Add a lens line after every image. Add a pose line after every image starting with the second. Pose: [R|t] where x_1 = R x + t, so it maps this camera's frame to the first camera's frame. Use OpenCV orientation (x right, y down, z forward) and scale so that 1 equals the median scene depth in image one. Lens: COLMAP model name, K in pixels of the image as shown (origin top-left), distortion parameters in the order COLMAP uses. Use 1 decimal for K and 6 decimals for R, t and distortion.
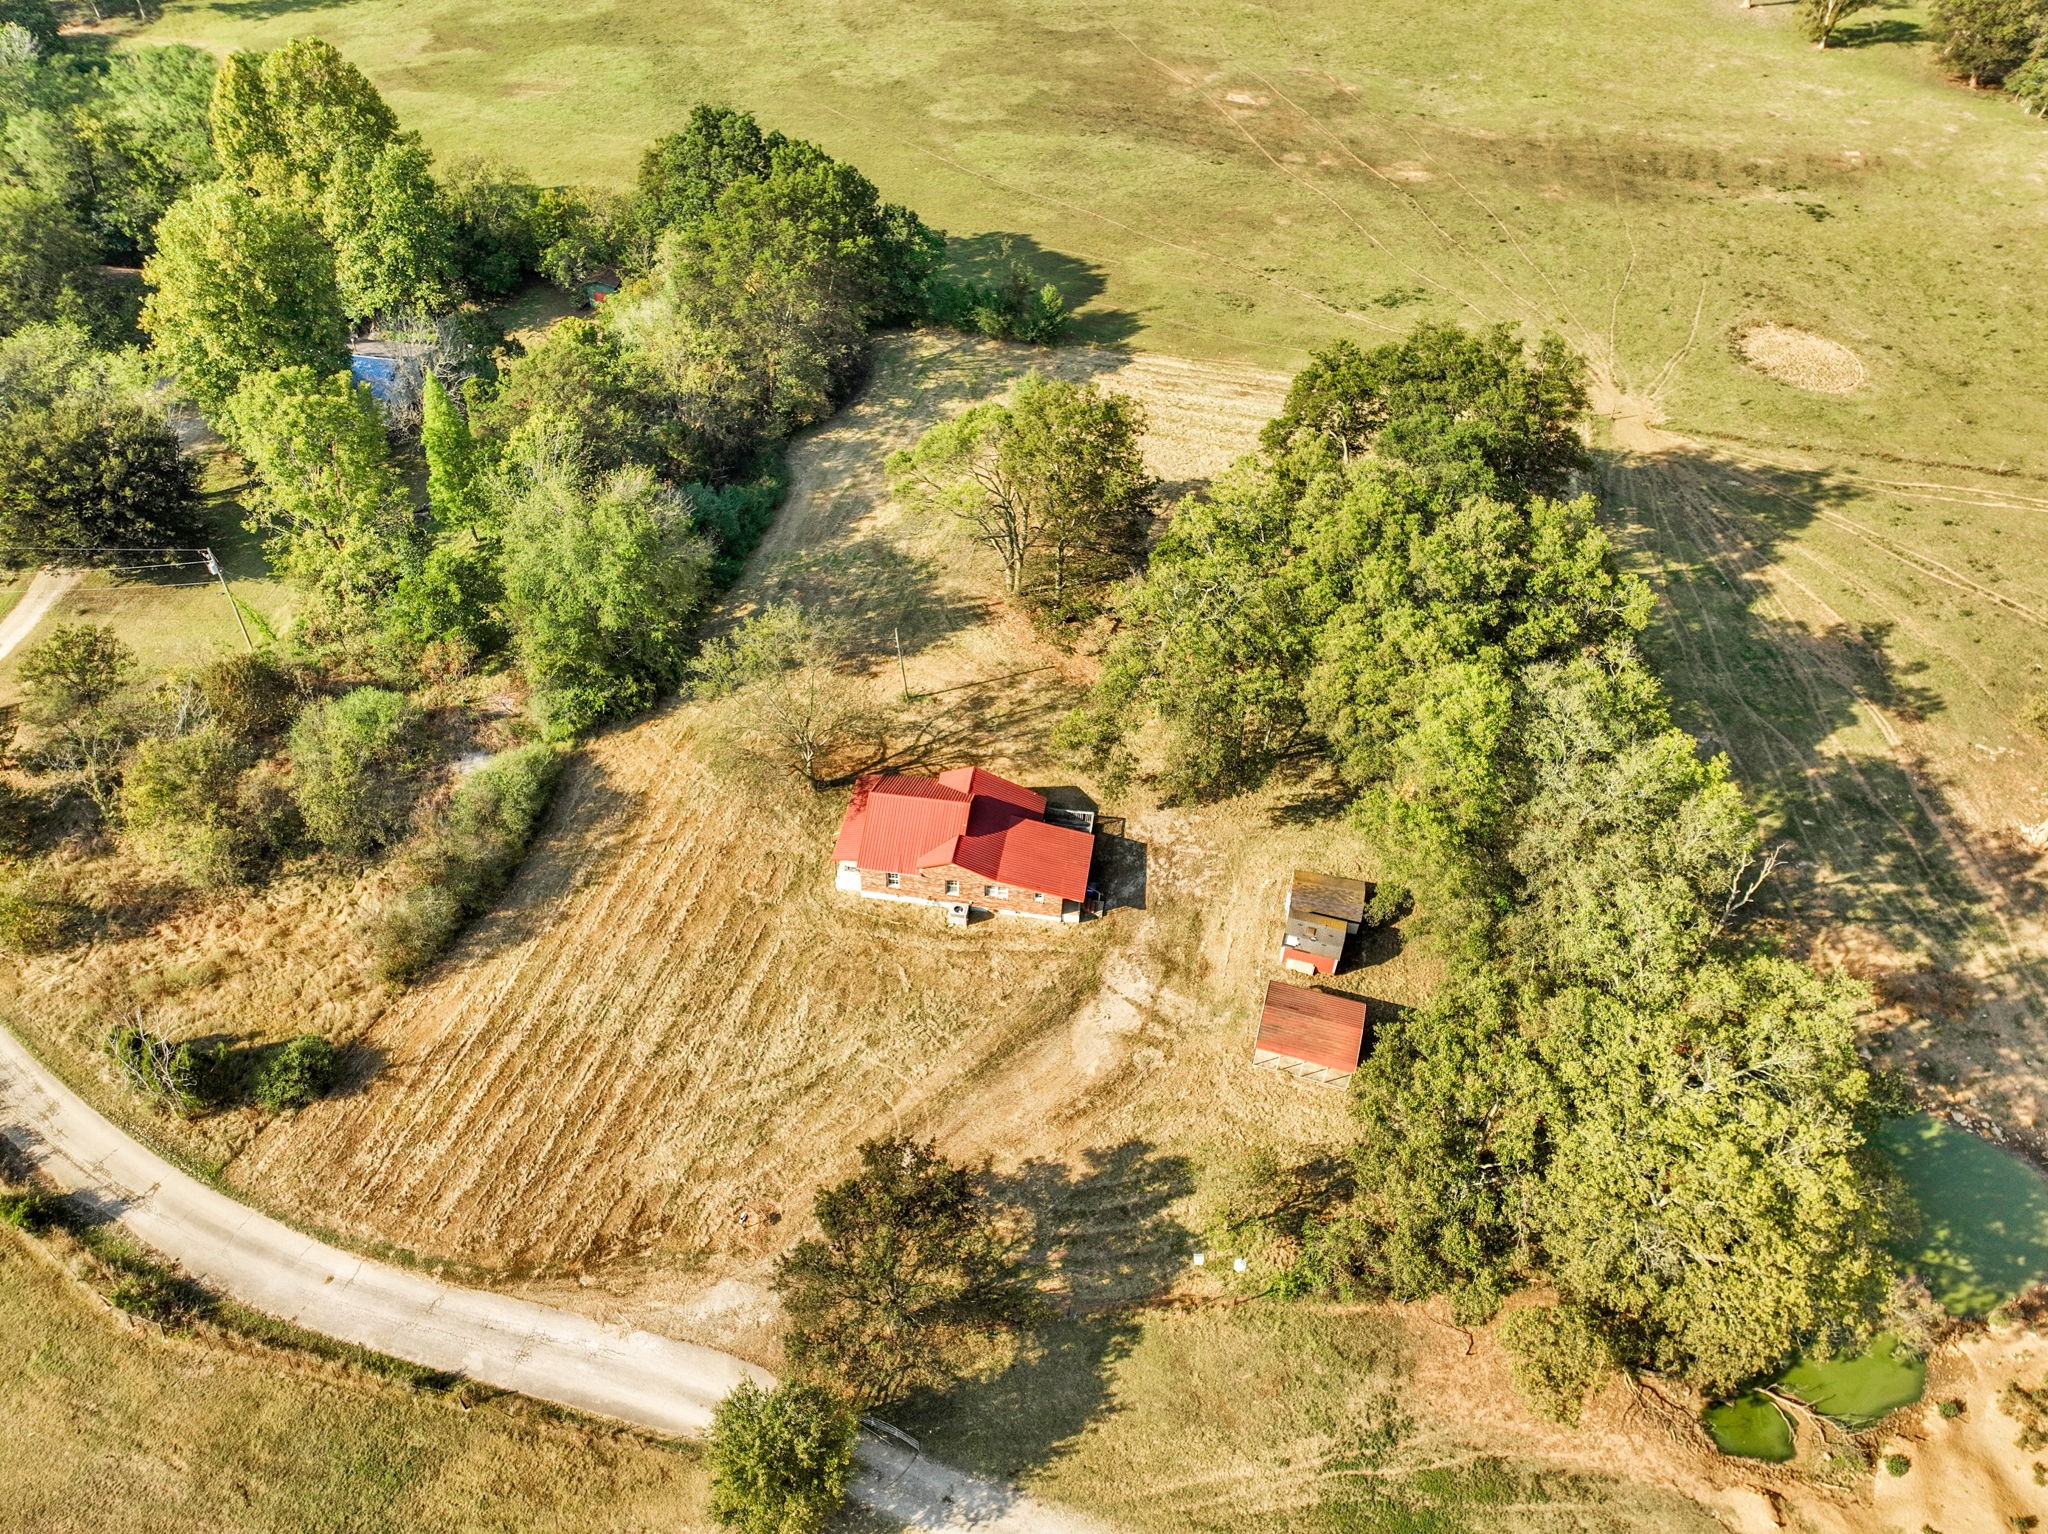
lens RADIAL K [[1451.4, 0, 1020.8], [0, 1451.4, 766.9], [0, 0, 1]] dist [-0.003494, 0.019868]
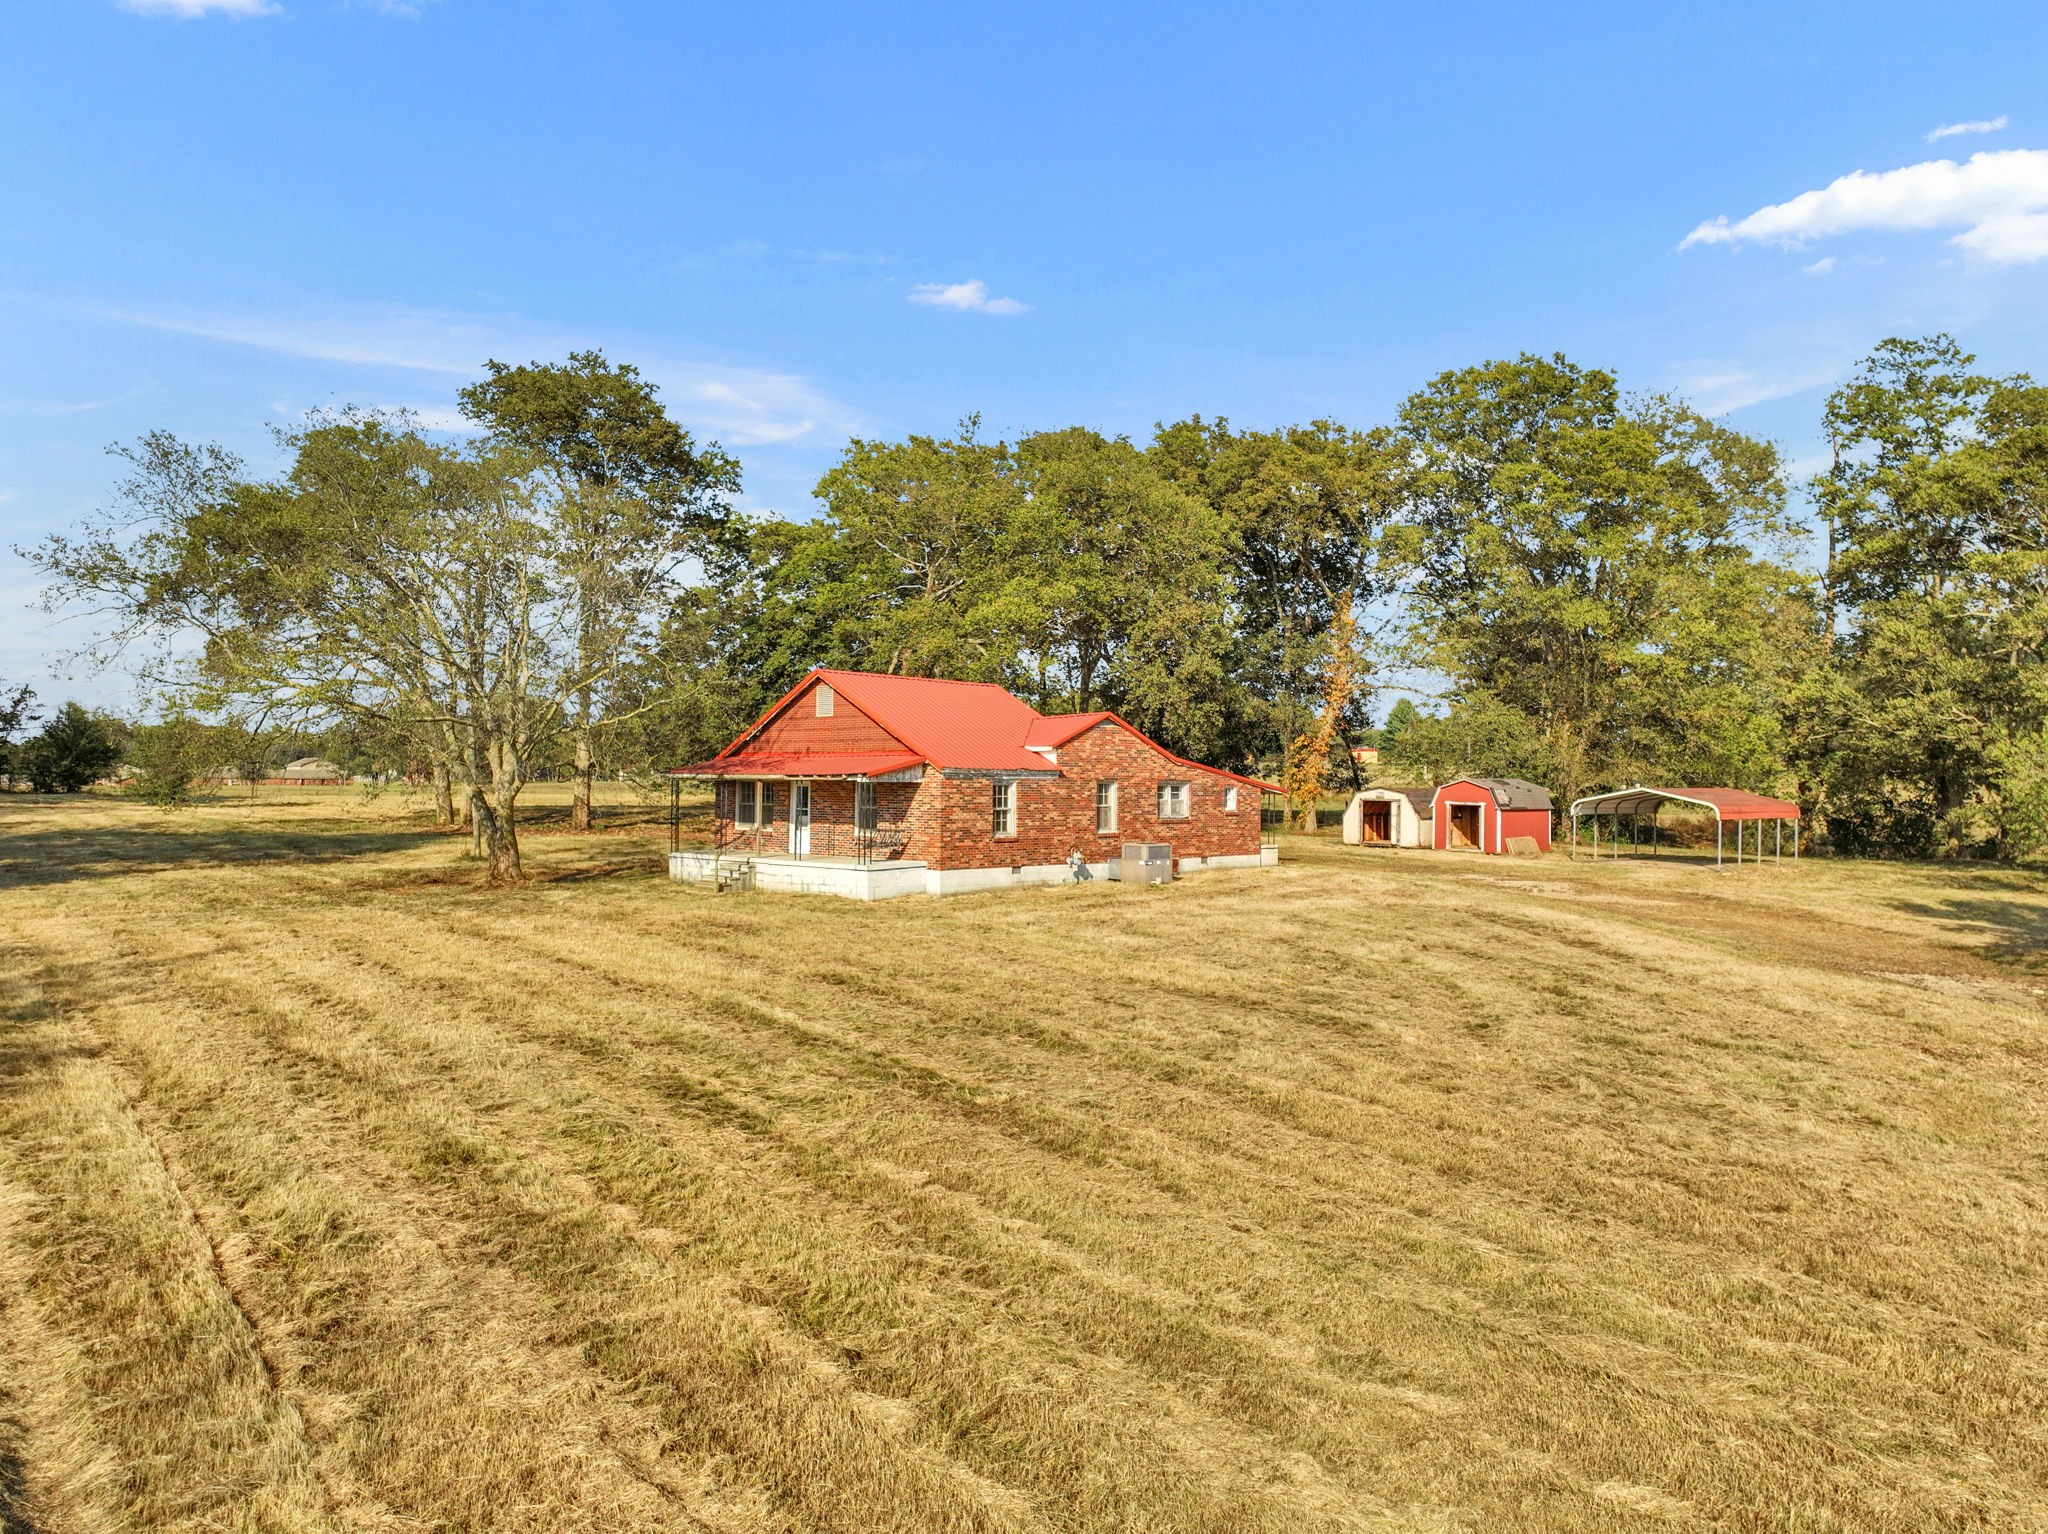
lens RADIAL K [[1451.4, 0, 1025.6], [0, 1451.4, 763.5], [0, 0, 1]] dist [-0.003494, 0.019868]
pose [[0.562760, -0.013466, 0.826511, -0.392986], [0.571654, 0.728567, -0.377361, 0.213501], [-0.597087, 0.684842, 0.417706, 0.832350]]
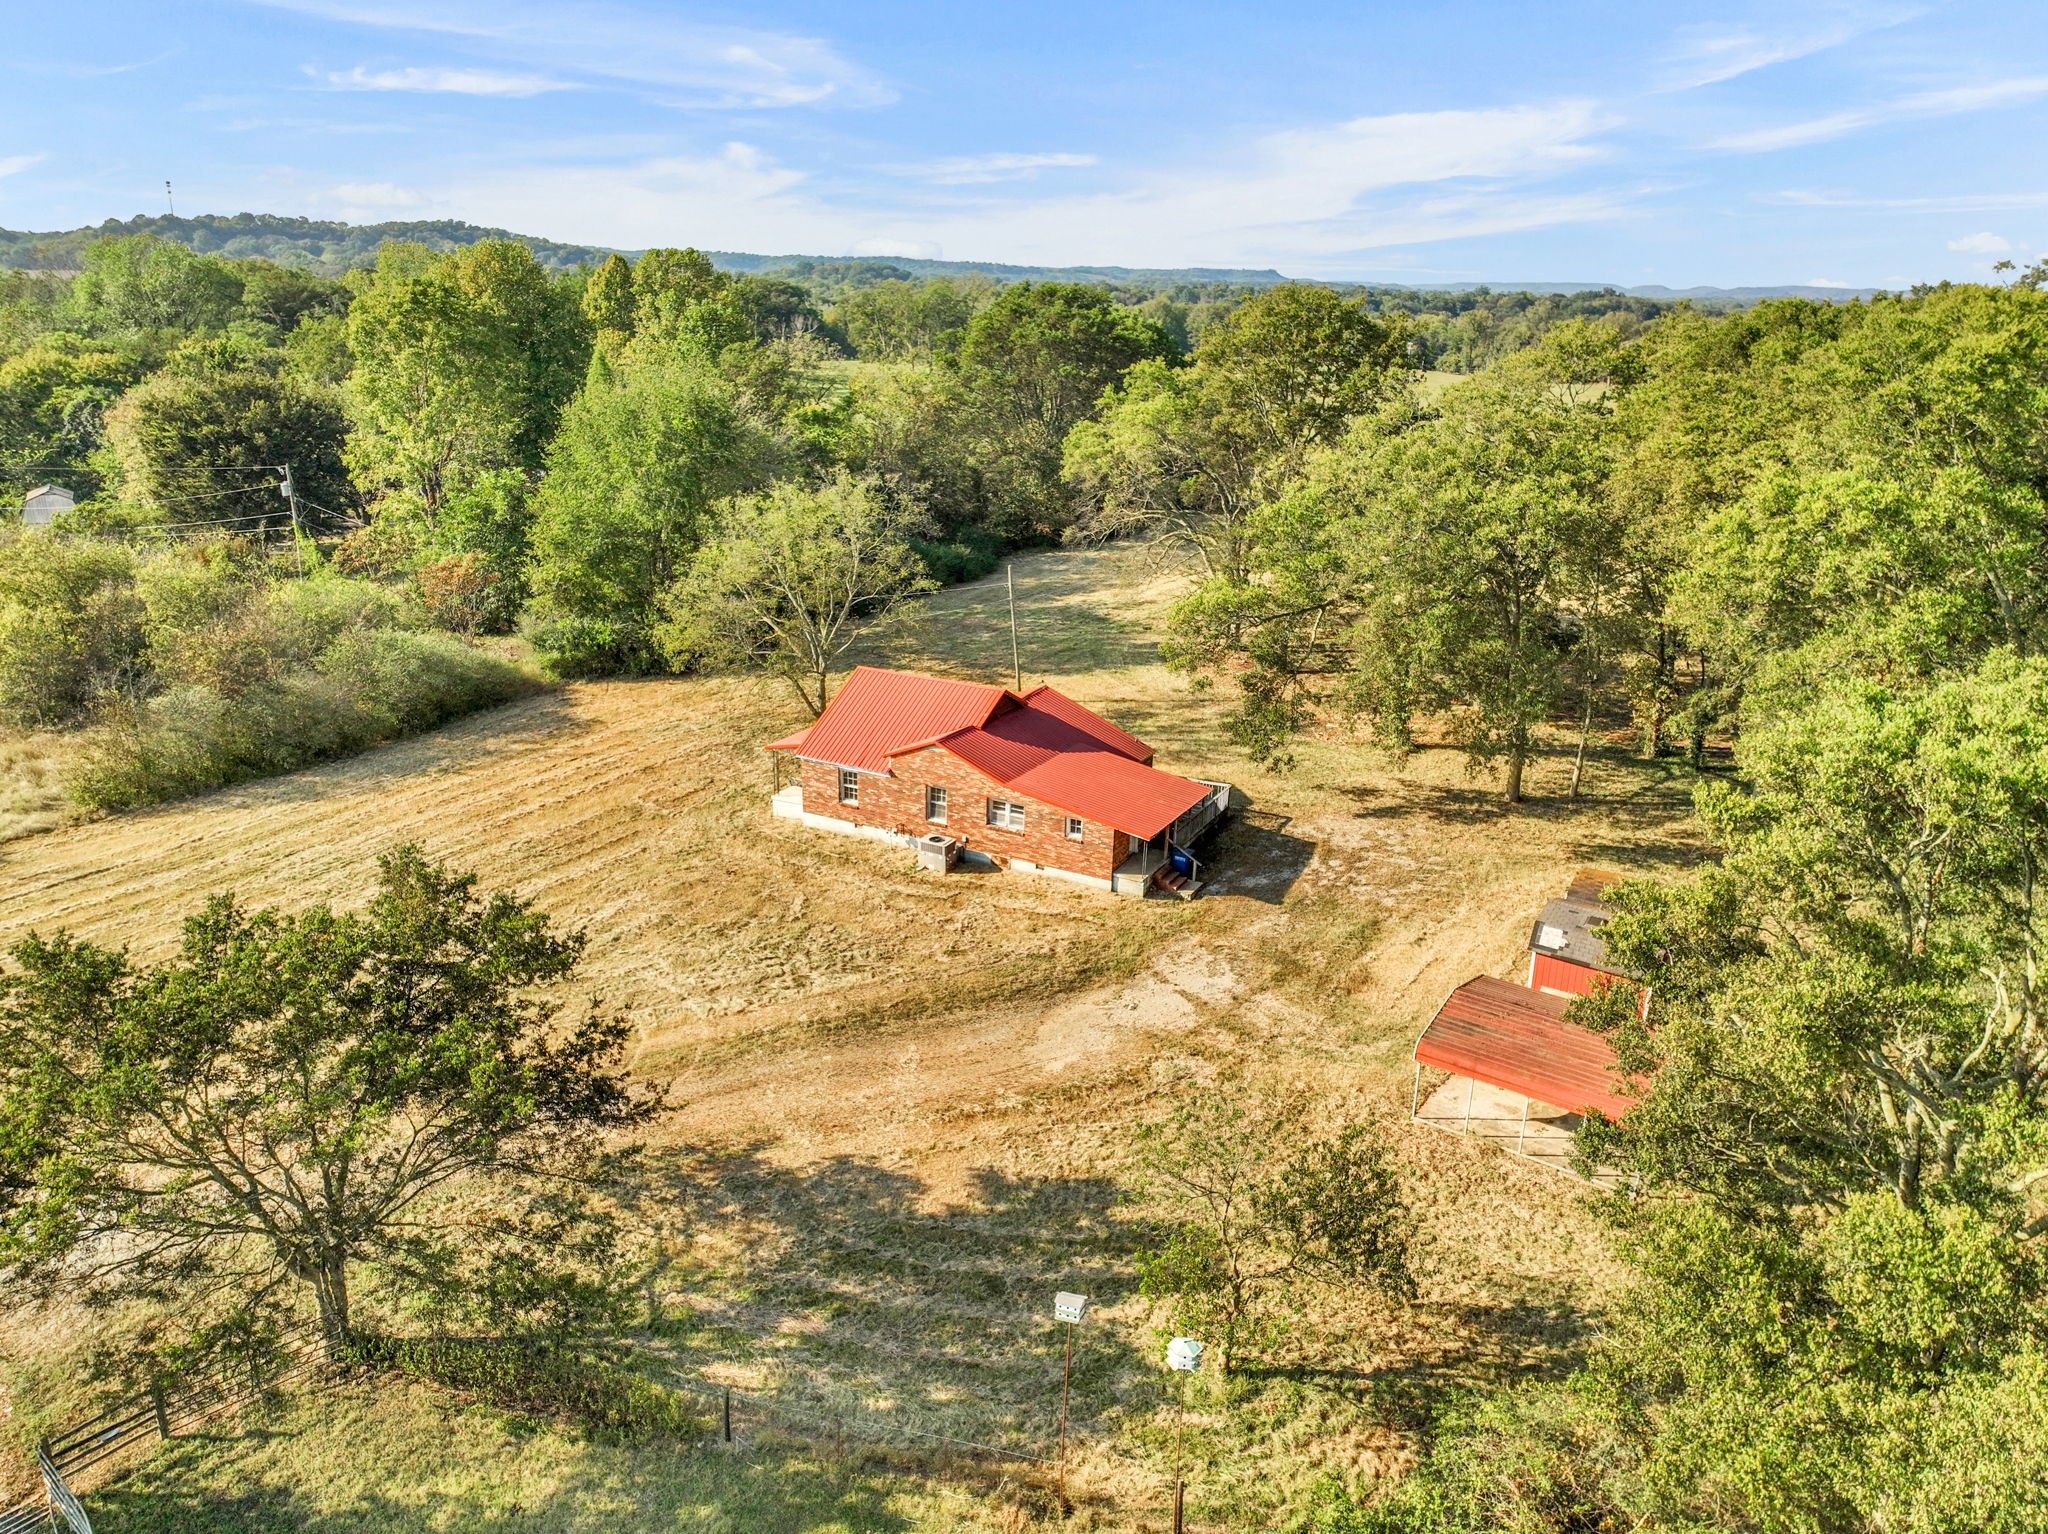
lens RADIAL K [[1488.0, 0, 1015.1], [0, 1488.0, 751.2], [0, 0, 1]] dist [-0.003300, 0.019080]
pose [[0.940946, 0.095469, -0.324817, 0.168132], [-0.226311, 0.890932, -0.393730, 0.285805], [0.251801, 0.443988, 0.859925, 0.495028]]
